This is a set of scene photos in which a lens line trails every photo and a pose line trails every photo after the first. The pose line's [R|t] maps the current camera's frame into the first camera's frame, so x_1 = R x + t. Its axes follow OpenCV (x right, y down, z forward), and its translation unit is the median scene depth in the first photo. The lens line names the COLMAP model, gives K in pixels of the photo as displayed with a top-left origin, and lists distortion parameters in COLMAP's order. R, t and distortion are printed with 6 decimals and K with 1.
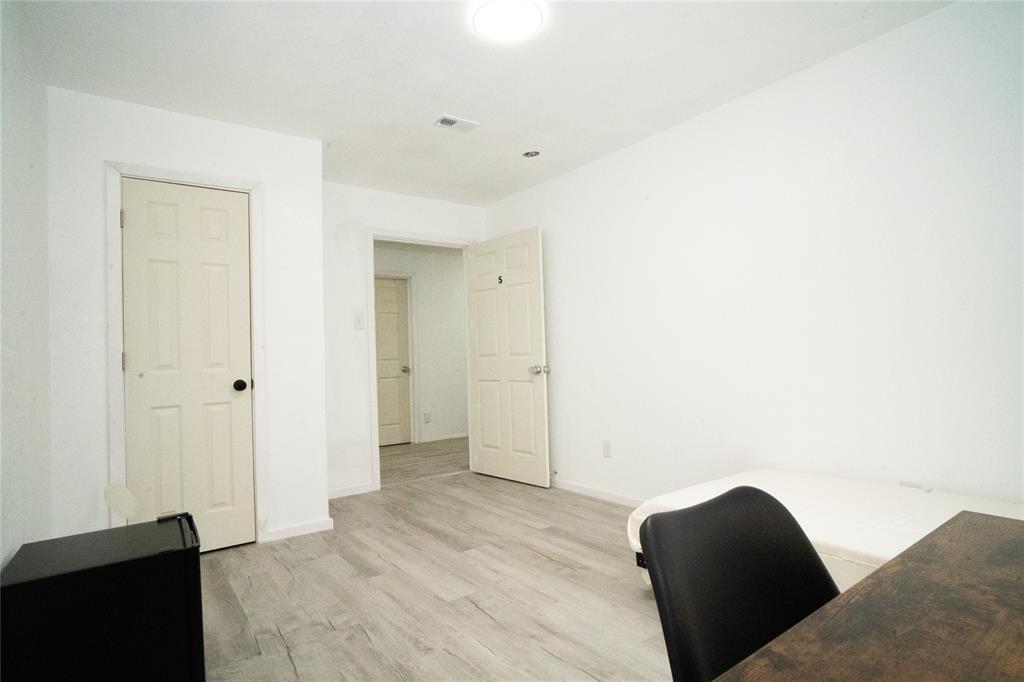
lens RADIAL K [[537.4, 0, 512.6], [0, 537.4, 342.4], [0, 0, 1]] dist [-0.049866, 0.025195]
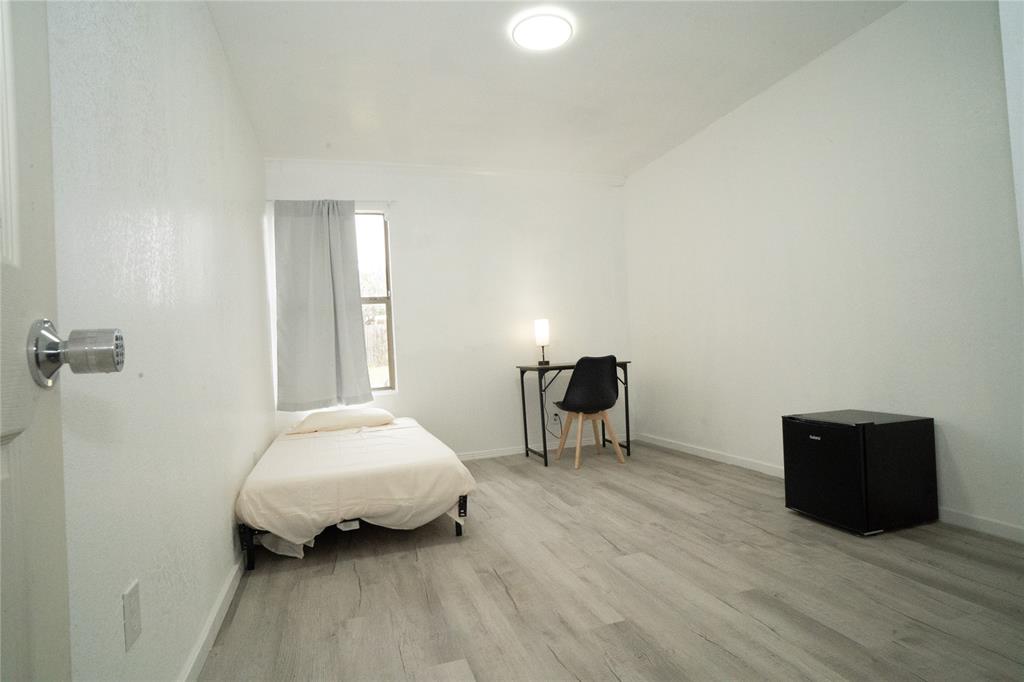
lens RADIAL K [[537.4, 0, 511.8], [0, 537.4, 340.5], [0, 0, 1]] dist [-0.049866, 0.025195]
pose [[-0.947082, 0.089610, 0.308231, -0.218891], [0.077379, 0.995660, -0.051703, 0.112326], [-0.311526, -0.025116, -0.949905, 1.918233]]
